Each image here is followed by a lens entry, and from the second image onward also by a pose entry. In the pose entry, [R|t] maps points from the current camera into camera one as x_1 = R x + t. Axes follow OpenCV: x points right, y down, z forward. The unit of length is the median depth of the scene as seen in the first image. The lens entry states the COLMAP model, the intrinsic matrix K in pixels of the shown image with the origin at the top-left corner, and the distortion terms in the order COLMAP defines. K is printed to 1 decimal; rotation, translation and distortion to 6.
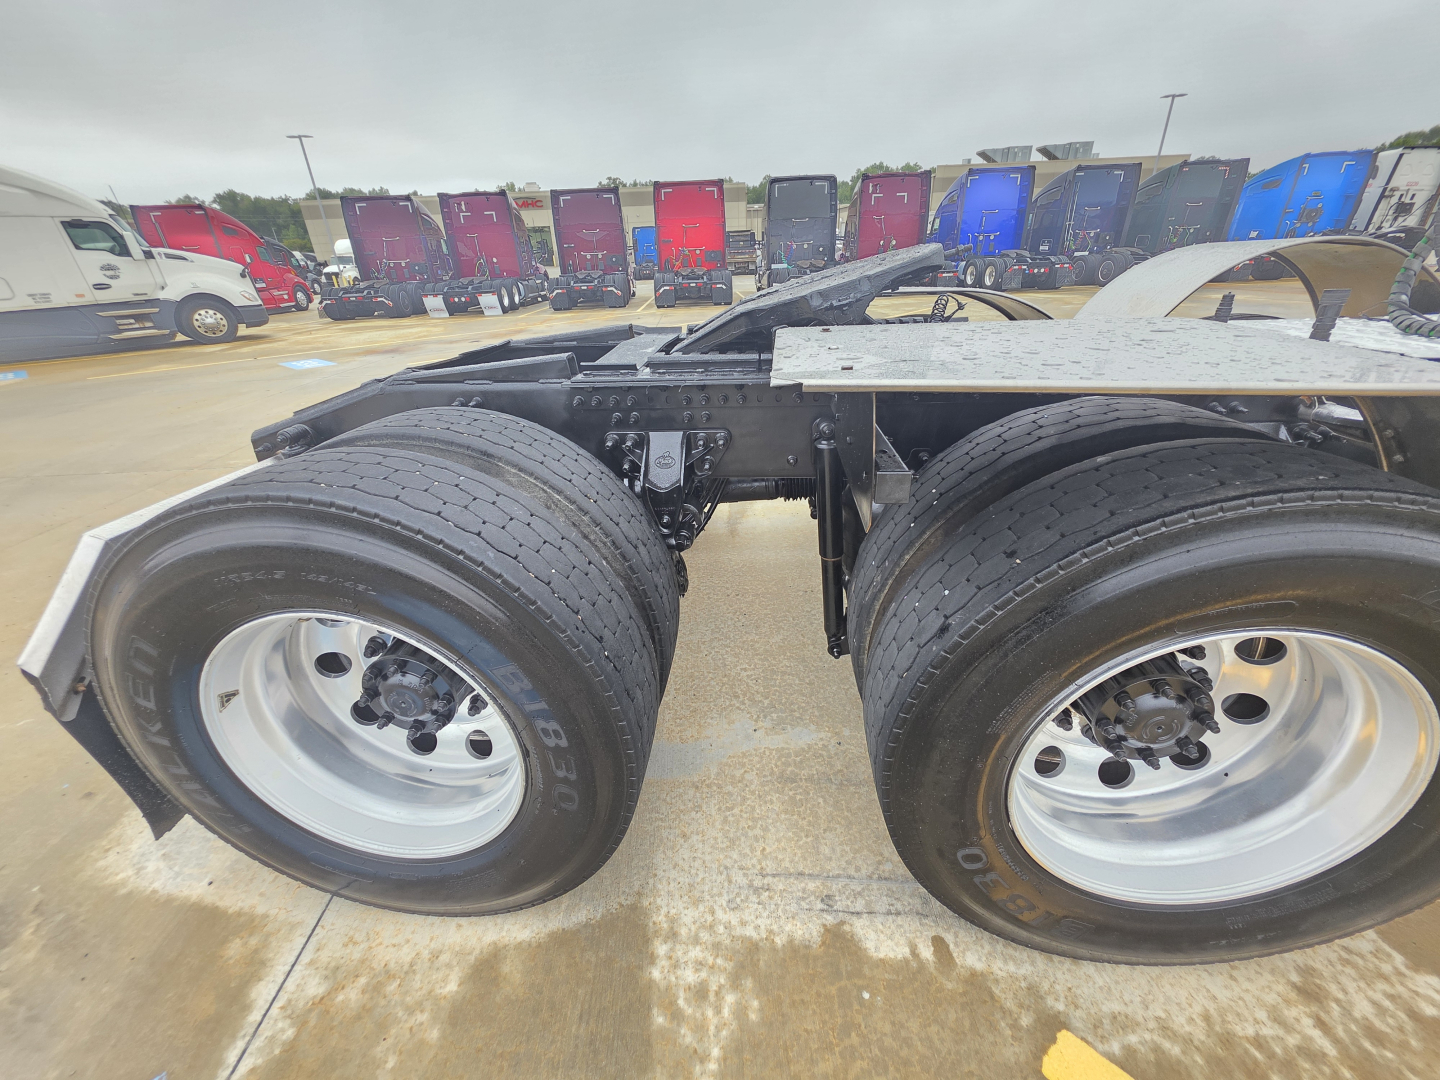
lens RADIAL K [[572.3, 0, 716.1], [0, 572.3, 532.1], [0, 0, 1]] dist [0.000396, 0.001665]
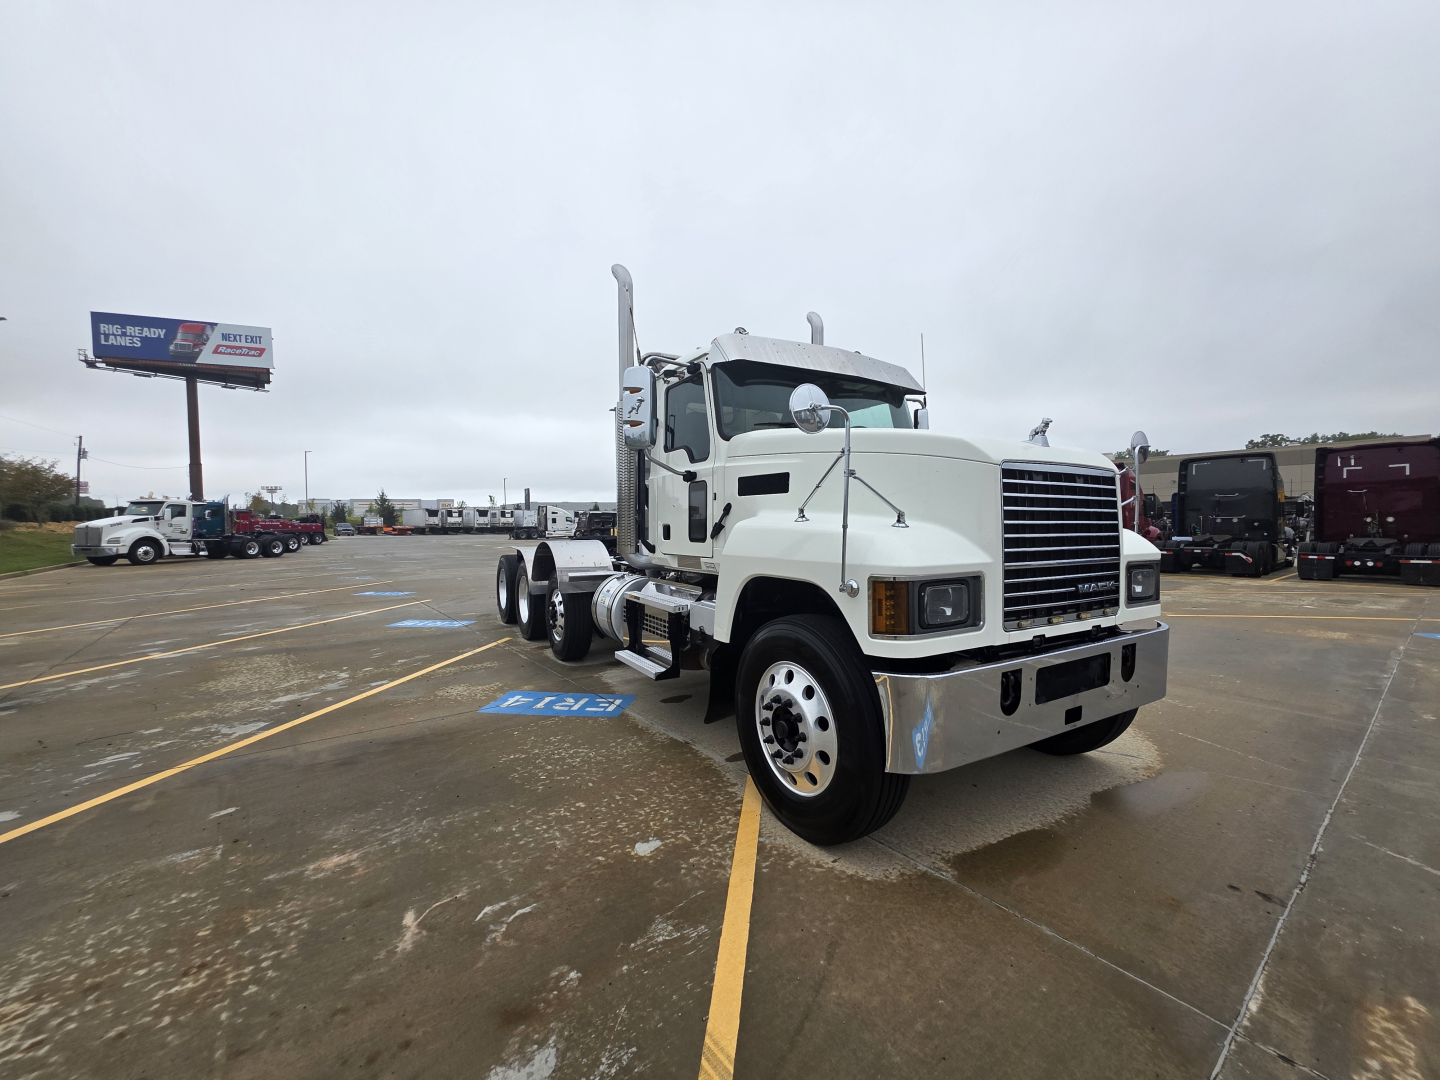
lens RADIAL K [[572.3, 0, 716.1], [0, 572.3, 532.1], [0, 0, 1]] dist [0.000396, 0.001665]
pose [[0.577891, 0.045021, -0.814871, 0.617704], [-0.368662, 0.905198, -0.211436, 0.019316], [0.728101, 0.422599, 0.539703, -0.120846]]
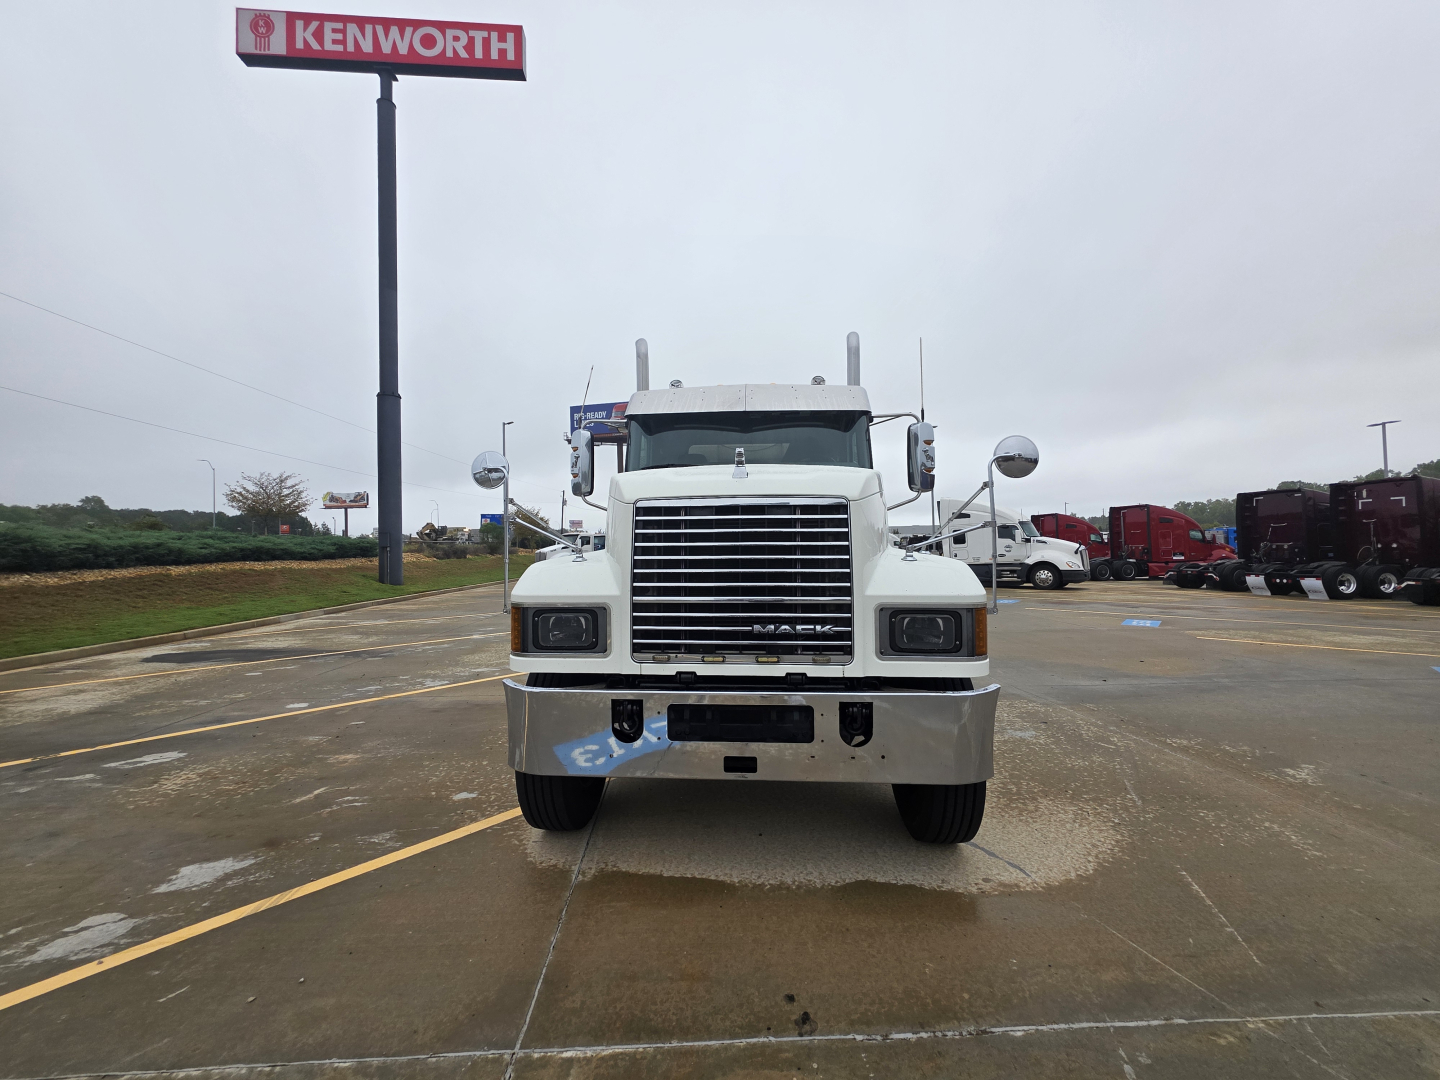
lens RADIAL K [[572.3, 0, 716.1], [0, 572.3, 532.1], [0, 0, 1]] dist [0.000396, 0.001665]
pose [[0.010300, 0.005485, -0.999932, 0.715336], [-0.426467, 0.904503, 0.000568, -0.076298], [0.904444, 0.426432, 0.011656, 0.063512]]
